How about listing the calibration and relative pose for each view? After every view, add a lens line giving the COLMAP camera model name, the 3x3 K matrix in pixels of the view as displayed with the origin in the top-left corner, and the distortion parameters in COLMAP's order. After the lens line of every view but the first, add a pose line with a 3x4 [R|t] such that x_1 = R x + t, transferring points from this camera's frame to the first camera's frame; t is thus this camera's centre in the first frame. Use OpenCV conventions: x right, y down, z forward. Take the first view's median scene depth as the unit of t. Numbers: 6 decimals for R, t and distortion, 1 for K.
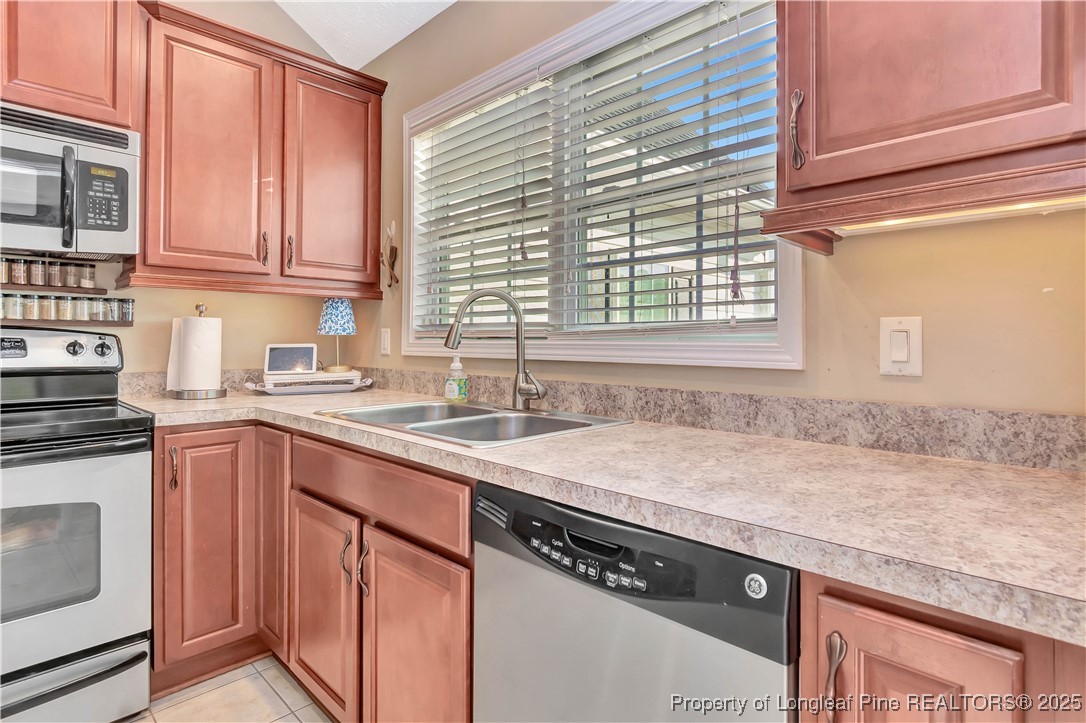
lens RADIAL K [[554.7, 0, 545.2], [0, 554.7, 345.1], [0, 0, 1]] dist [0.000887, 0.000518]
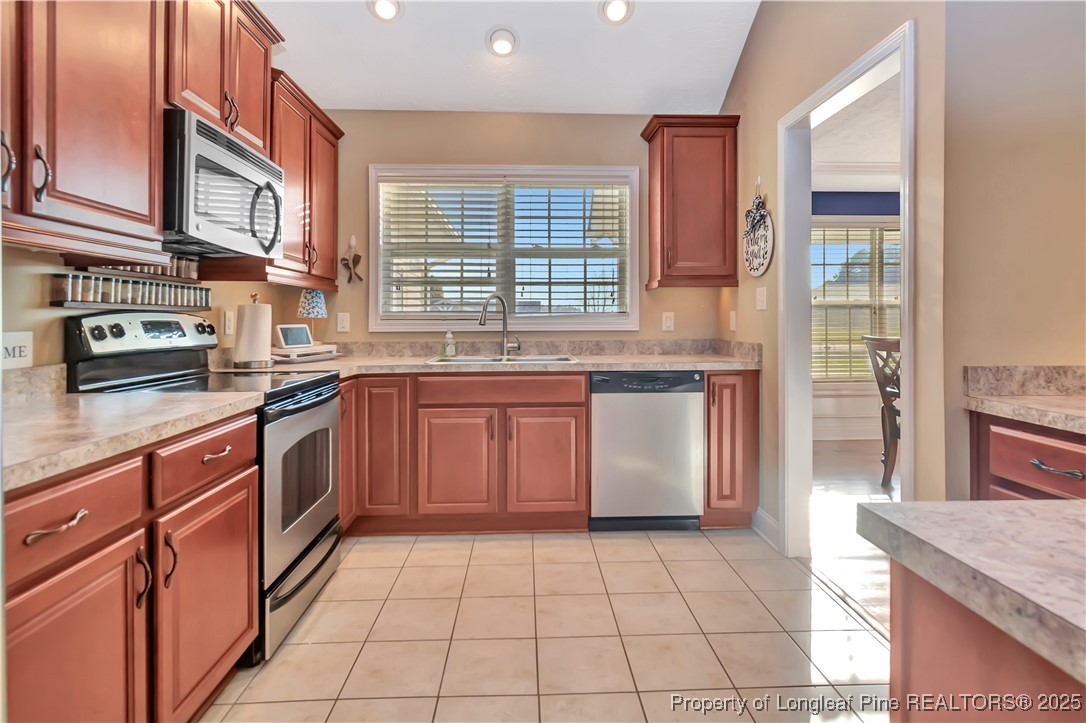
lens RADIAL K [[551.9, 0, 546.0], [0, 551.9, 317.7], [0, 0, 1]] dist [0.002562, 0.000215]
pose [[0.686334, -0.000444, 0.727286, -1.193612], [0.011488, 0.999882, -0.010231, 0.002082], [-0.727195, 0.015377, 0.686258, -0.368532]]
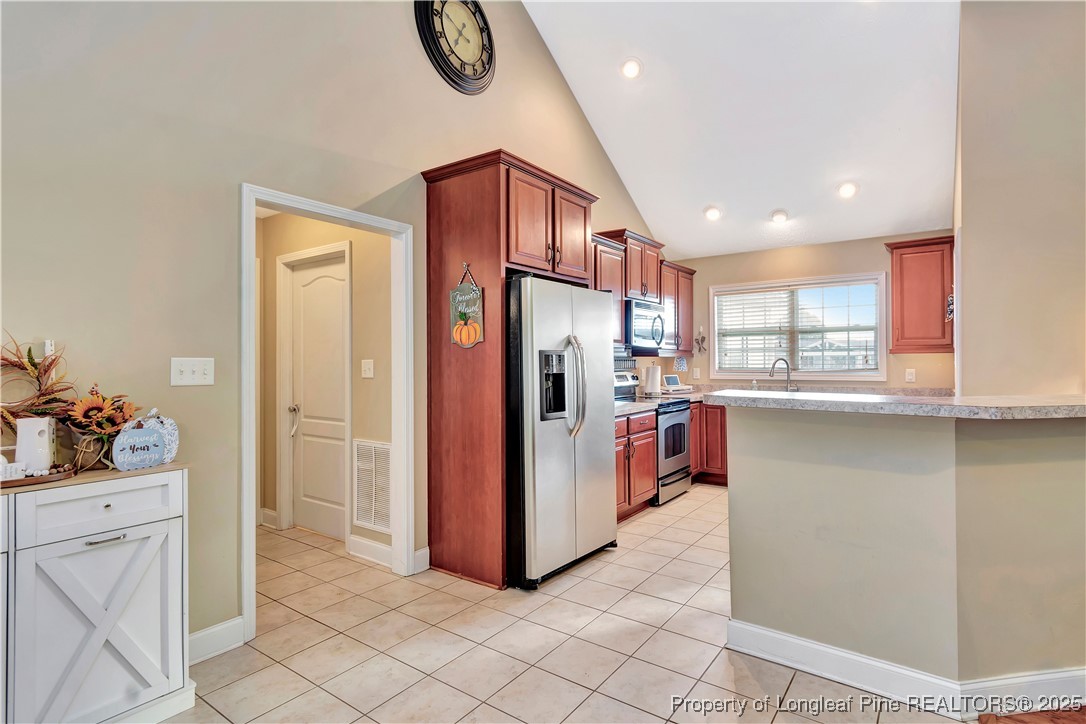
lens RADIAL K [[543.9, 0, 543.0], [0, 543.9, 362.0], [0, 0, 1]] dist [-0.001888, -0.000170]
pose [[0.990341, -0.008778, 0.138377, -1.681965], [0.010105, 0.999909, -0.008896, -0.056019], [-0.138286, 0.010208, 0.990340, -1.707012]]
